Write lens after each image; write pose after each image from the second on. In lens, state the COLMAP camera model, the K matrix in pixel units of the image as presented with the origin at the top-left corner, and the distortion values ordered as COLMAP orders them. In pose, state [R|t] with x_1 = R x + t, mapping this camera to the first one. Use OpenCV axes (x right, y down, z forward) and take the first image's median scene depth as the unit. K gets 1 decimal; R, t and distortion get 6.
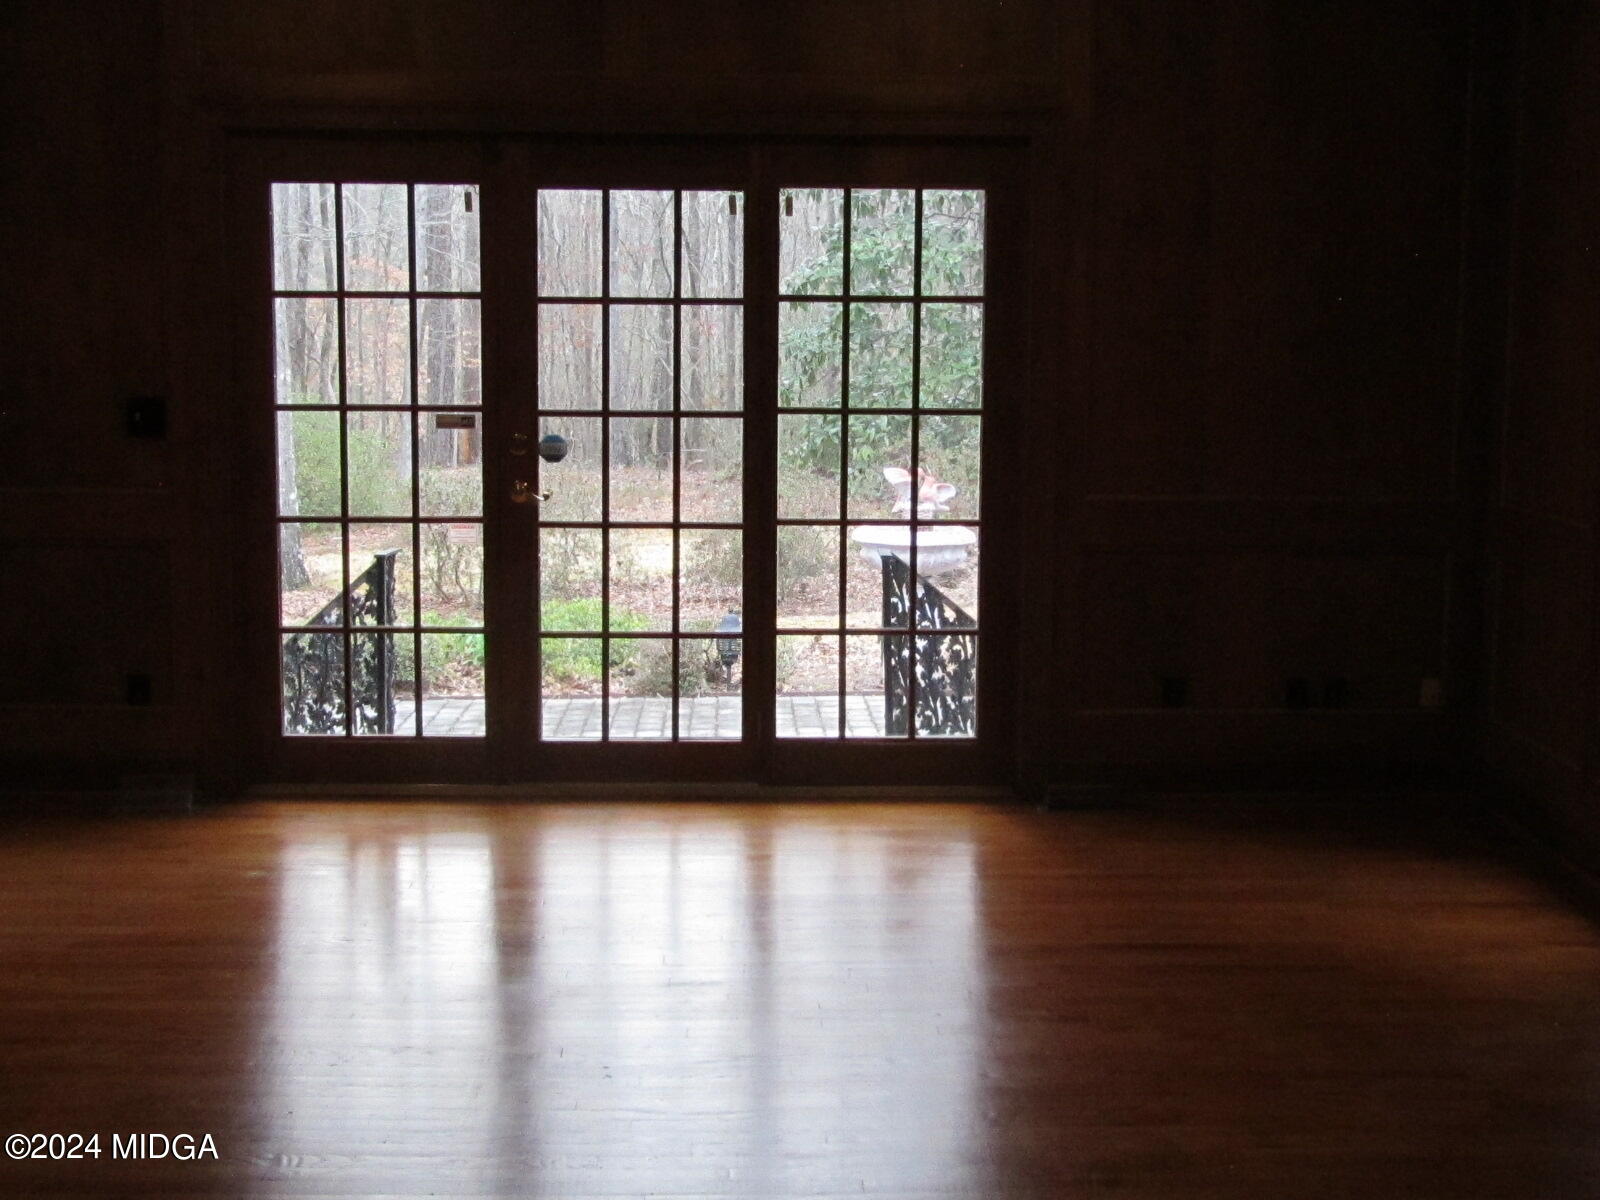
lens RADIAL K [[2199.9, 0, 800.0], [0, 2199.9, 600.0], [0, 0, 1]] dist [-0.031945, -0.011163]
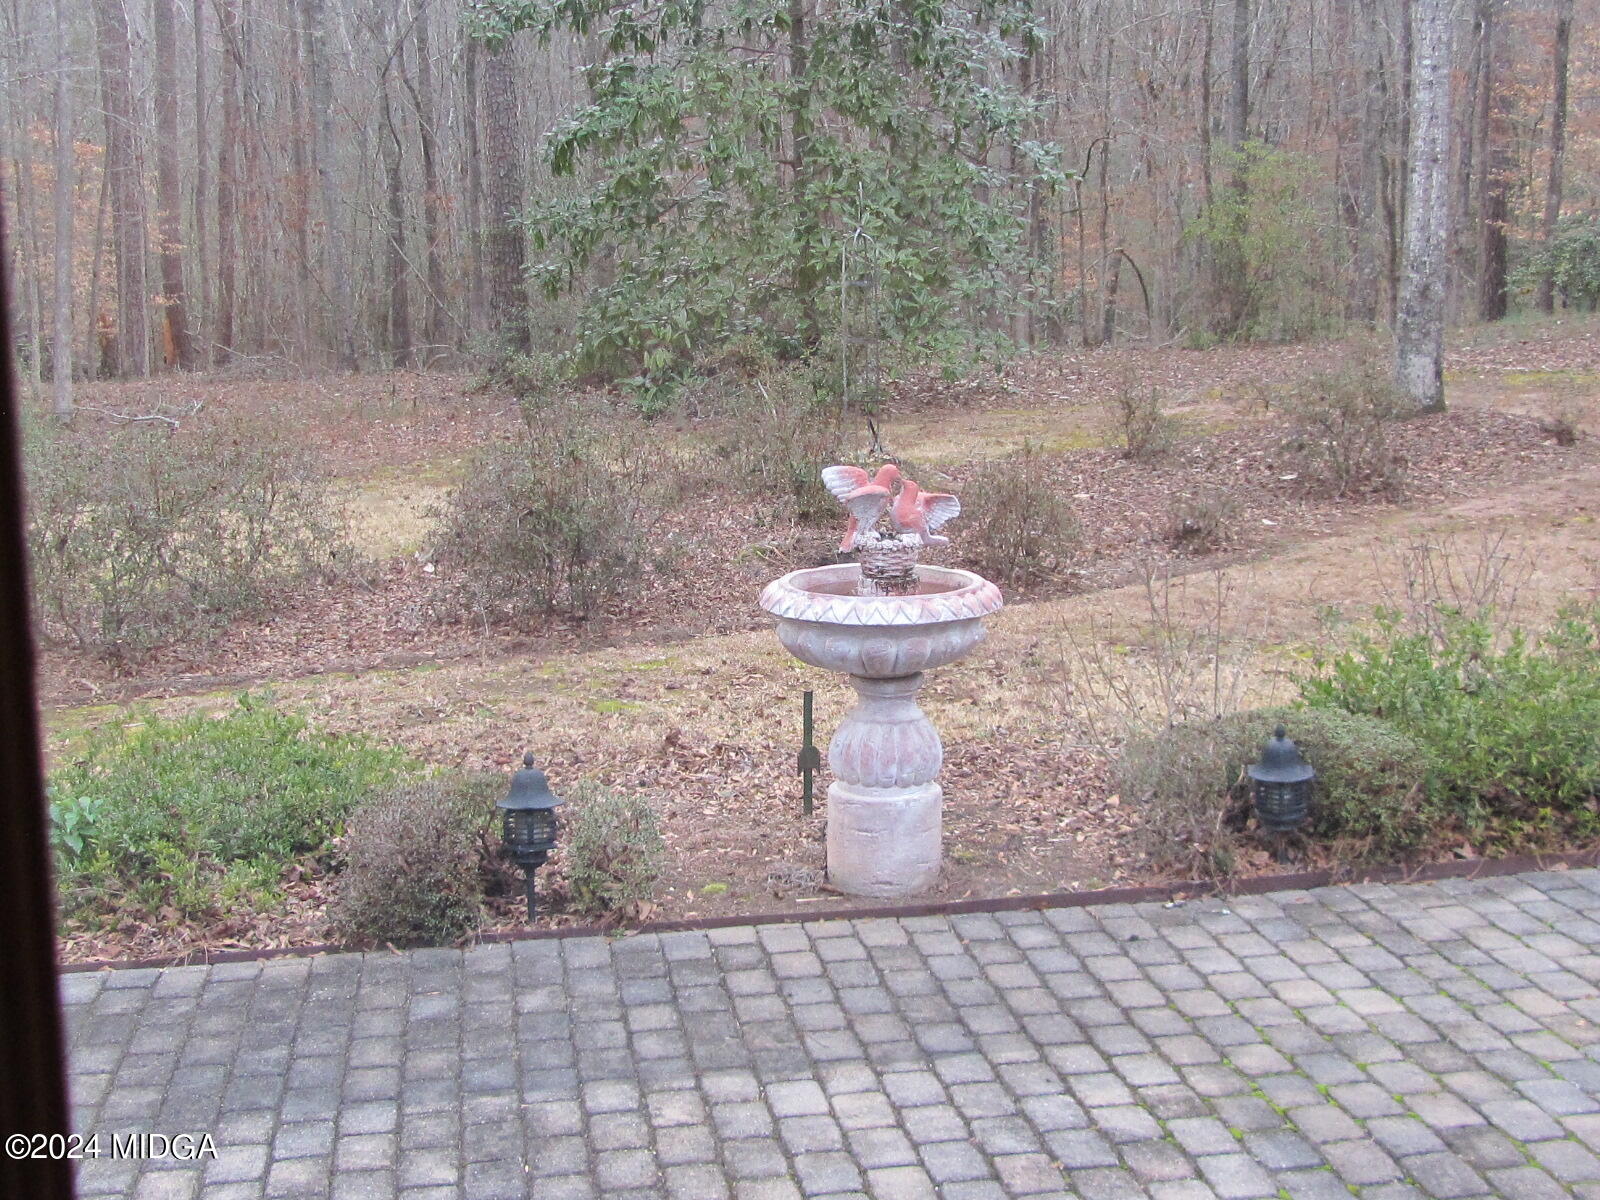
lens RADIAL K [[2199.9, 0, 800.0], [0, 2199.9, 600.0], [0, 0, 1]] dist [-0.031945, -0.011163]
pose [[0.992954, -0.042237, 0.110713, -0.010651], [0.035719, 0.997546, 0.060211, -0.026587], [-0.112985, -0.055832, 0.992027, 0.220033]]
